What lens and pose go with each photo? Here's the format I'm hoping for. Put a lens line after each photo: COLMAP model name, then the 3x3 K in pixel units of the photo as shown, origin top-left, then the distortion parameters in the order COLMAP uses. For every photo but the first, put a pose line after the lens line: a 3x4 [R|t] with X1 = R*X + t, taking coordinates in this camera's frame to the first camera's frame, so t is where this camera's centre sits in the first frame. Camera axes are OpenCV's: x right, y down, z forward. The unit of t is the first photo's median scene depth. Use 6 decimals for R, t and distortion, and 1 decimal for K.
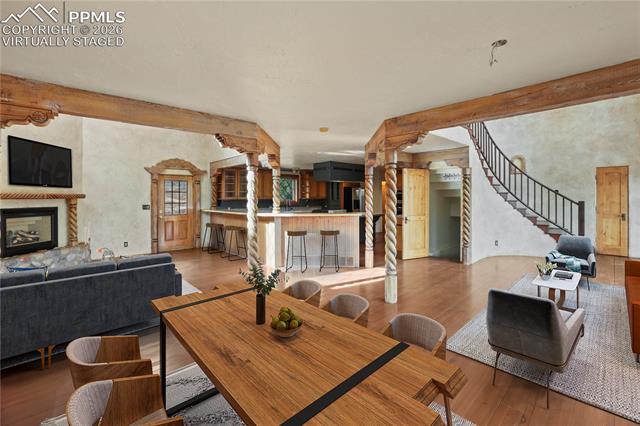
lens RADIAL K [[283.5, 0, 321.7], [0, 283.5, 199.8], [0, 0, 1]] dist [-0.000486, -0.000073]
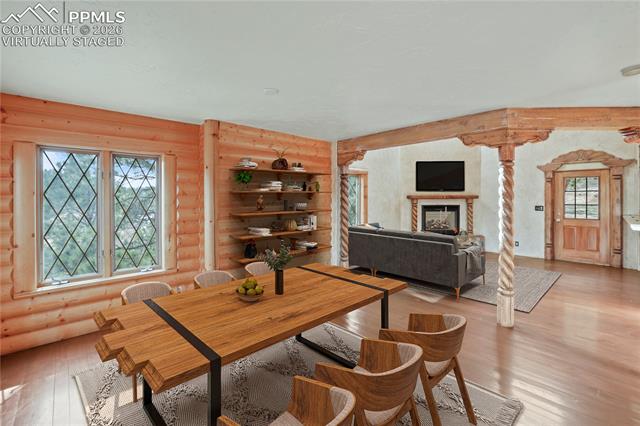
lens RADIAL K [[302.5, 0, 319.3], [0, 302.5, 199.0], [0, 0, 1]] dist [-0.001804, -0.000198]
pose [[0.026324, 0.004729, -0.999642, 0.360422], [-0.005841, 0.999972, 0.004576, -0.005151], [0.999636, 0.005719, 0.026351, 0.250622]]
